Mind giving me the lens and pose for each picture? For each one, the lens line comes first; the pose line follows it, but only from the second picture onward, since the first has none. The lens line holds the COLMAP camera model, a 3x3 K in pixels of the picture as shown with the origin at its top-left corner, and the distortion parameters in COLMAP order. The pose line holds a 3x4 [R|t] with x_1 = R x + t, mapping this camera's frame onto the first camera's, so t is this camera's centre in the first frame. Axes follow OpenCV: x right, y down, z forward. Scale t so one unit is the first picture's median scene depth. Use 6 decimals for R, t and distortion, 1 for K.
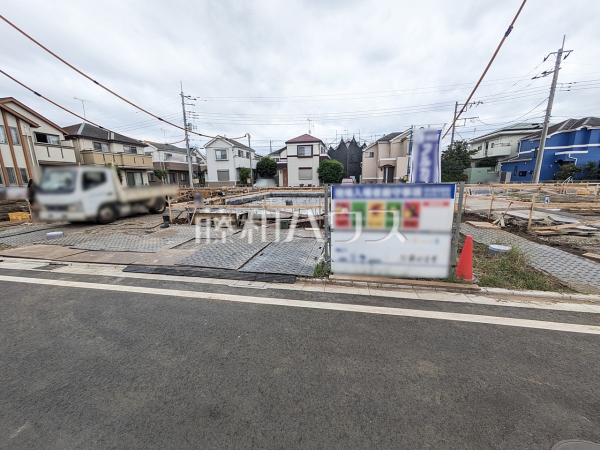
lens RADIAL K [[236.9, 0, 297.1], [0, 236.9, 223.5], [0, 0, 1]] dist [-0.004437, 0.002159]
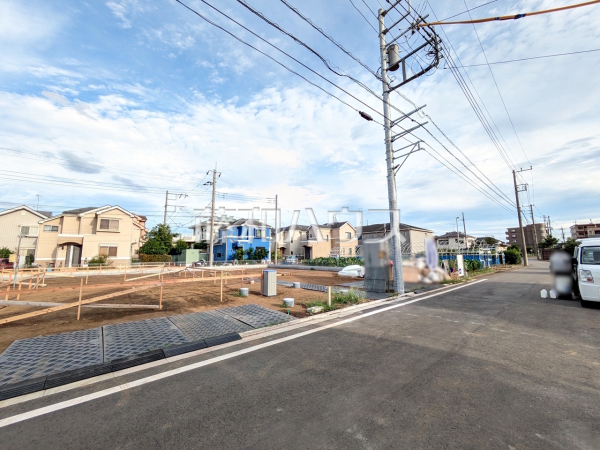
lens RADIAL K [[238.1, 0, 301.4], [0, 238.1, 215.8], [0, 0, 1]] dist [0.005330, -0.000465]
pose [[0.608181, 0.140711, 0.781227, 0.206970], [0.146858, 0.947229, -0.284939, 0.014392], [-0.780095, 0.288024, 0.555422, -0.096172]]
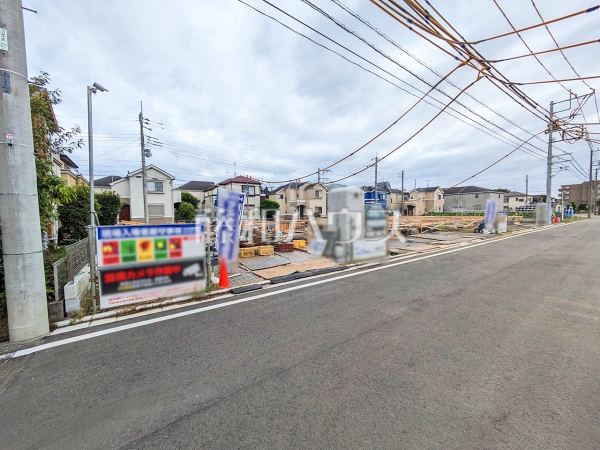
lens RADIAL K [[236.9, 0, 298.5], [0, 236.9, 225.1], [0, 0, 1]] dist [-0.004437, 0.002159]
pose [[0.684291, -0.029370, 0.728617, -0.642741], [0.137816, 0.986390, -0.089671, -0.006489], [-0.716067, 0.161776, 0.679026, 0.078799]]
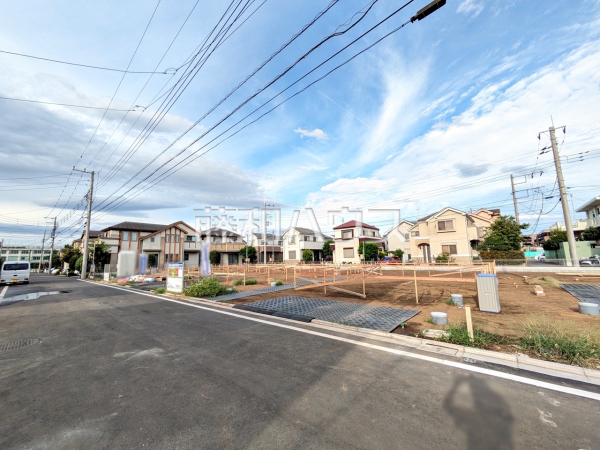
lens RADIAL K [[238.1, 0, 299.0], [0, 238.1, 228.4], [0, 0, 1]] dist [0.005330, -0.000465]
pose [[0.878546, -0.065457, -0.473152, 0.396912], [-0.077460, 0.957931, -0.276349, 0.020155], [0.471335, 0.279435, 0.836516, -0.146743]]
